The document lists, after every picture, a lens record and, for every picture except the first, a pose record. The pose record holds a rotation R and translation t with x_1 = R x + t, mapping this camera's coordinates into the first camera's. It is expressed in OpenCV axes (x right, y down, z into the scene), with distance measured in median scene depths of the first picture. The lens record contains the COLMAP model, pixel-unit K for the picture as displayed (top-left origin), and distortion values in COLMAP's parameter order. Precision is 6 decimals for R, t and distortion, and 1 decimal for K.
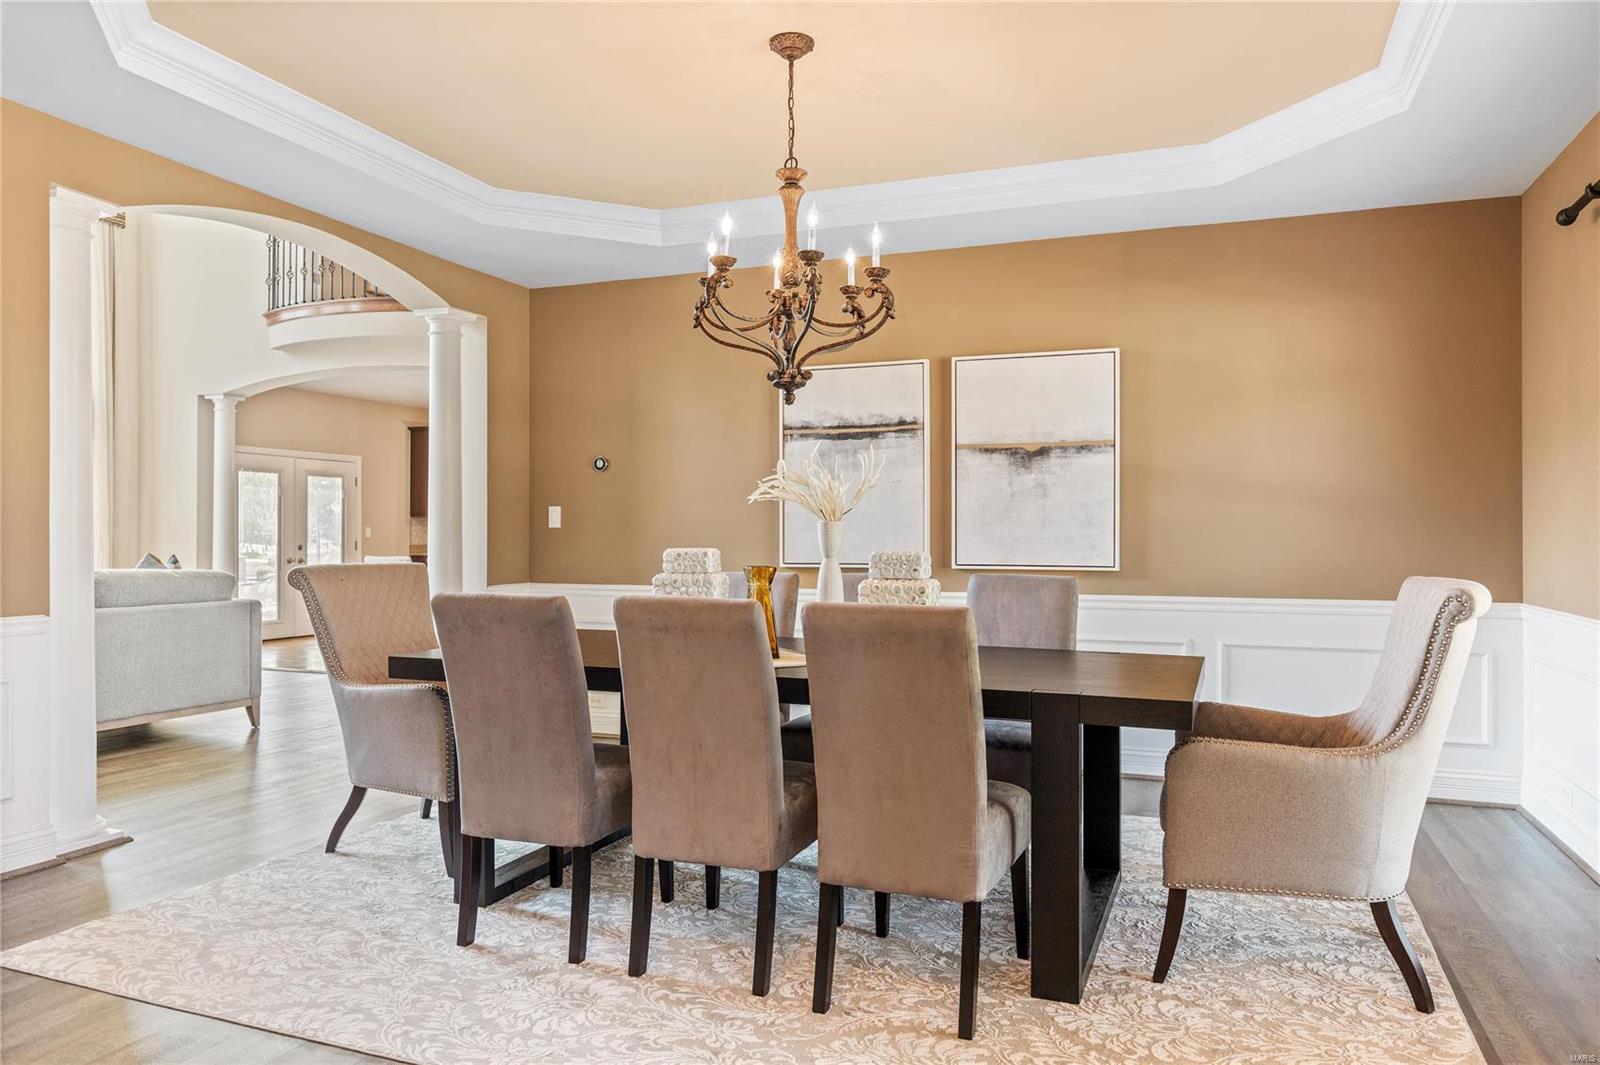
lens RADIAL K [[1090.0, 0, 800.7], [0, 1090.0, 533.4], [0, 0, 1]] dist [0.004916, 0.000077]
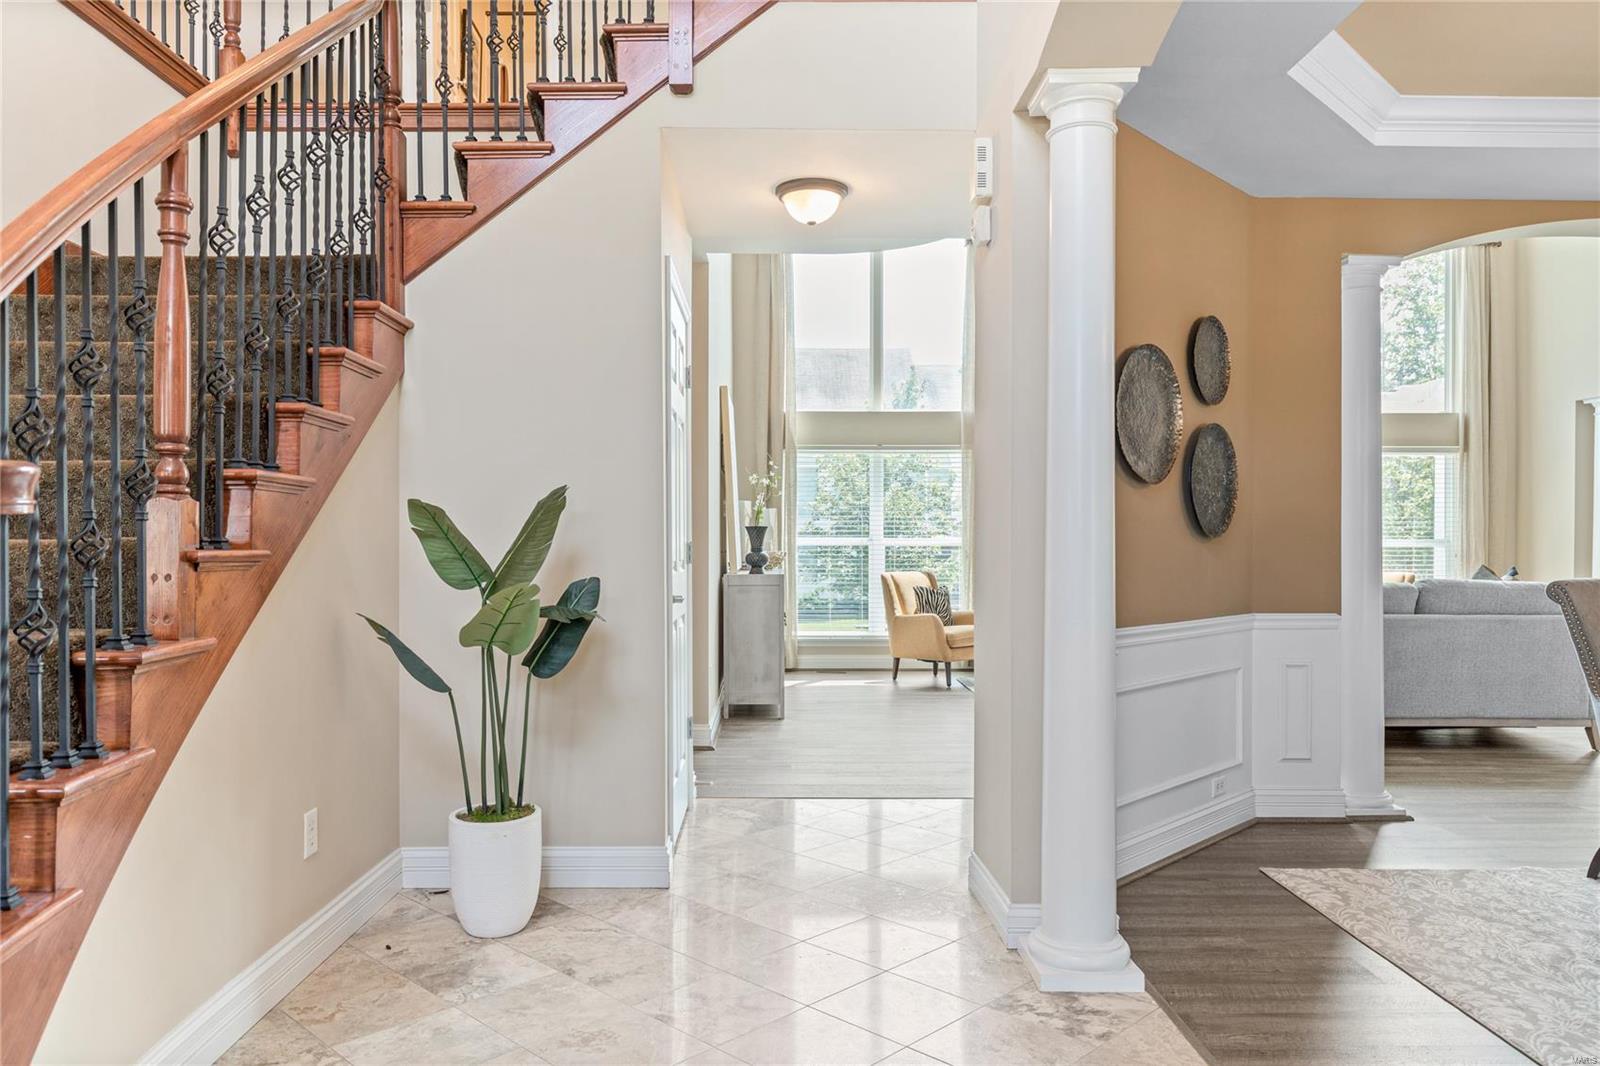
lens RADIAL K [[1090.0, 0, 794.2], [0, 1090.0, 542.7], [0, 0, 1]] dist [0.004916, 0.000077]
pose [[0.394532, -0.000431, -0.918882, 0.217815], [-0.001478, 0.999998, -0.001103, -0.001465], [0.918881, 0.001793, 0.394531, -0.033250]]
